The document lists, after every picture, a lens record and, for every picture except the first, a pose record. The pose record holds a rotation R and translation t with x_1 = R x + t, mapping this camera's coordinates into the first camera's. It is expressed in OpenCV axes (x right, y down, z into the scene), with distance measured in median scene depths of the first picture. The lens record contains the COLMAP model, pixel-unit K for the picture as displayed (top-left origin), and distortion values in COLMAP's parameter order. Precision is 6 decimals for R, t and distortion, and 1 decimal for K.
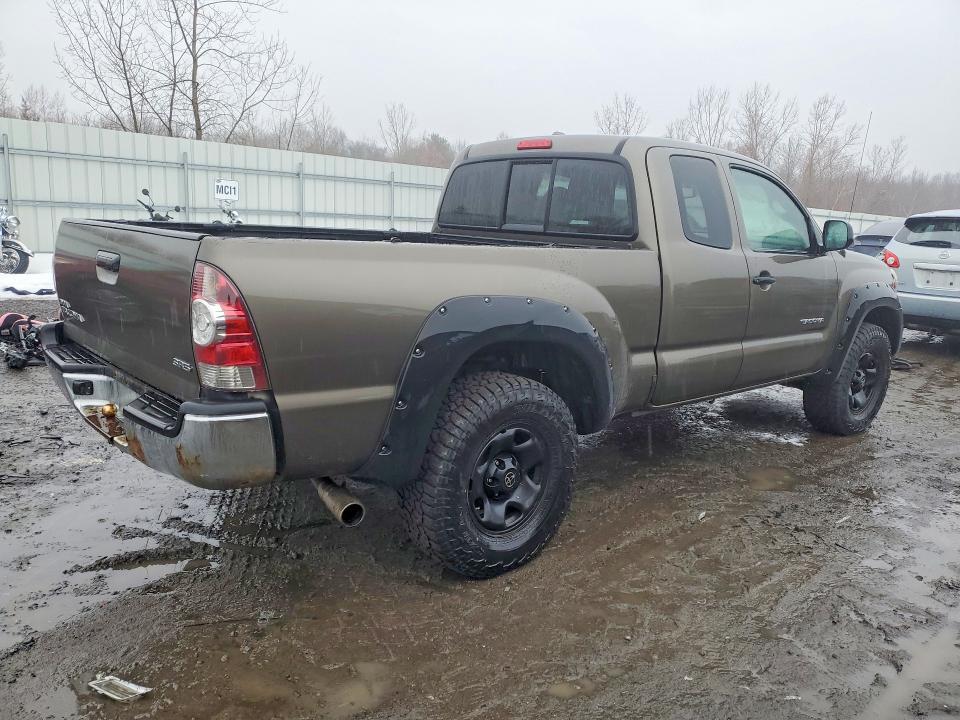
lens RADIAL K [[741.7, 0, 480.0], [0, 741.7, 360.0], [0, 0, 1]] dist [0.022549, 0.005548]
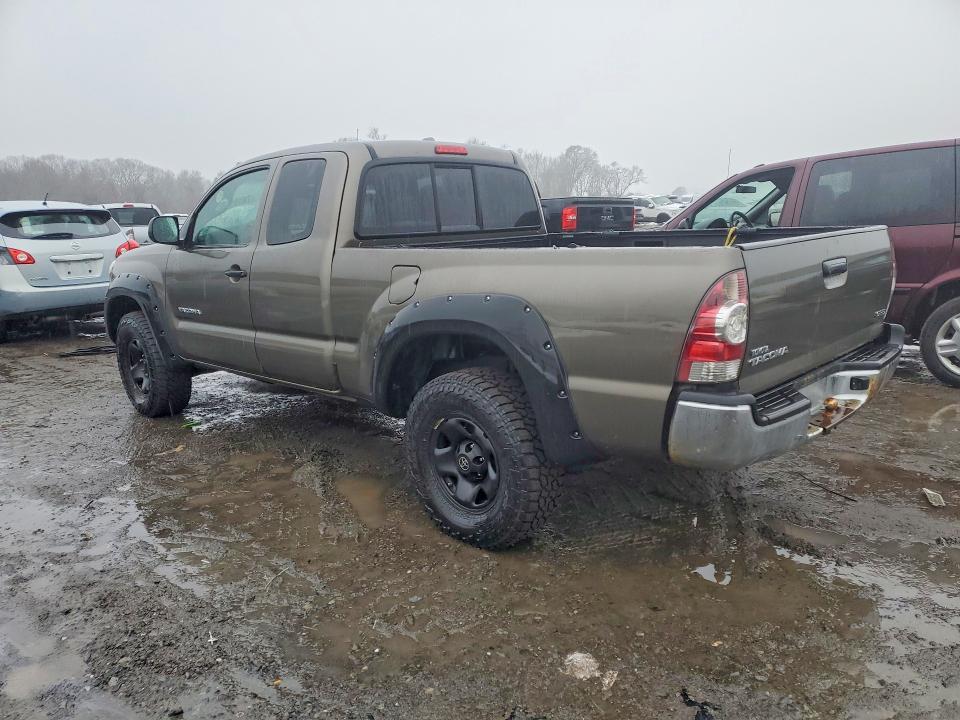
lens RADIAL K [[741.7, 0, 480.0], [0, 741.7, 360.0], [0, 0, 1]] dist [0.022549, 0.005548]
pose [[-0.068595, -0.234702, 0.969644, -1.011626], [0.219116, 0.944657, 0.244154, -0.246497], [-0.973285, 0.229212, -0.013372, 1.004028]]
